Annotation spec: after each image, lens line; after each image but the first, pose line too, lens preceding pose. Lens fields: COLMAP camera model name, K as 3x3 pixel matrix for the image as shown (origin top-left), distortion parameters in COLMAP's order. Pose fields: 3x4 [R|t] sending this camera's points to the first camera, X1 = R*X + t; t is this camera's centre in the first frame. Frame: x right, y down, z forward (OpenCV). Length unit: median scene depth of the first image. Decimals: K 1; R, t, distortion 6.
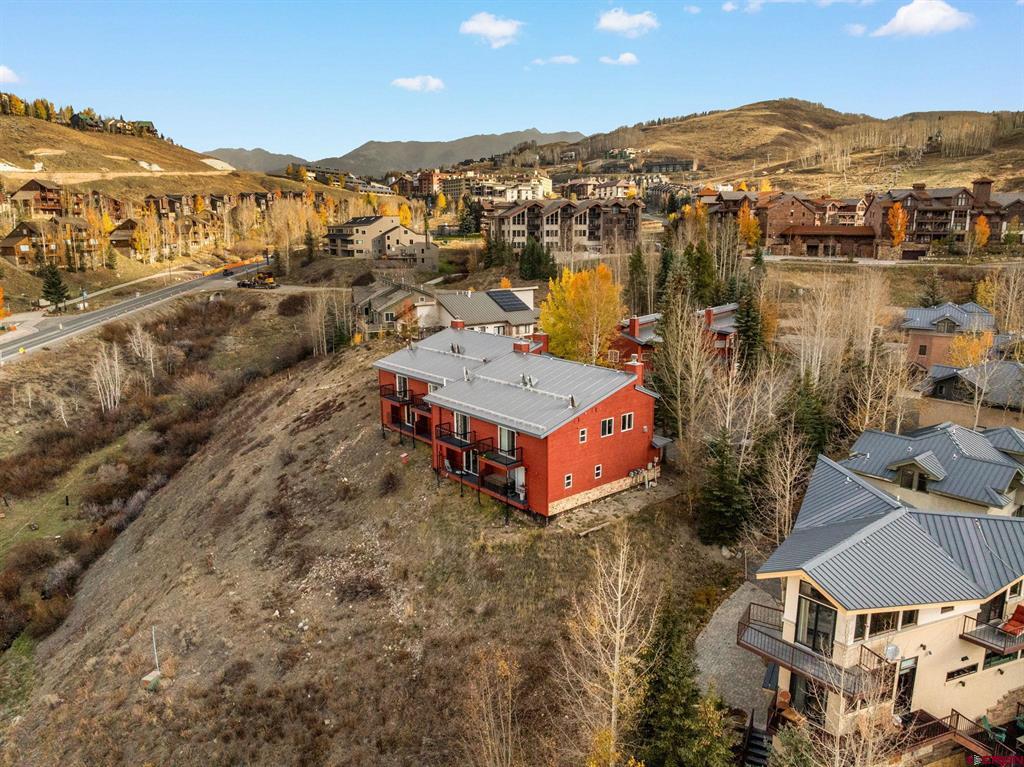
lens RADIAL K [[716.8, 0, 517.2], [0, 716.8, 383.5], [0, 0, 1]] dist [-0.046155, 0.020801]
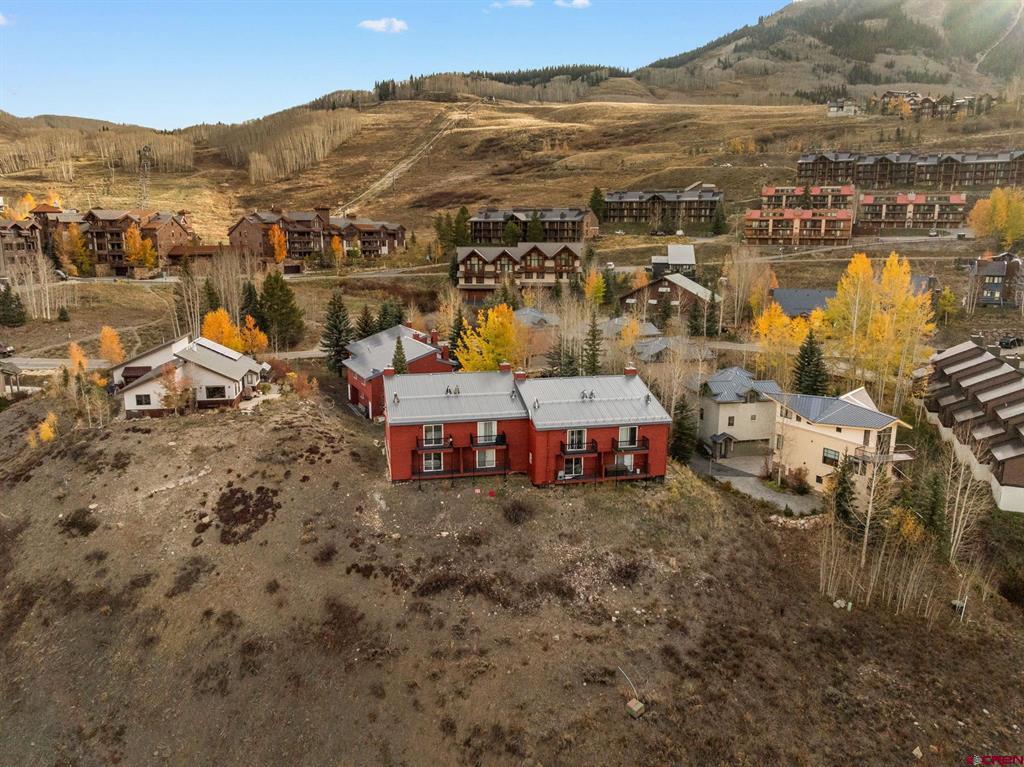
lens RADIAL K [[716.8, 0, 516.0], [0, 716.8, 379.4], [0, 0, 1]] dist [-0.046155, 0.020801]
pose [[0.469625, -0.172932, 0.865764, -0.798259], [0.182879, 0.978414, 0.096232, -0.122922], [-0.863718, 0.113138, 0.491113, 0.297855]]
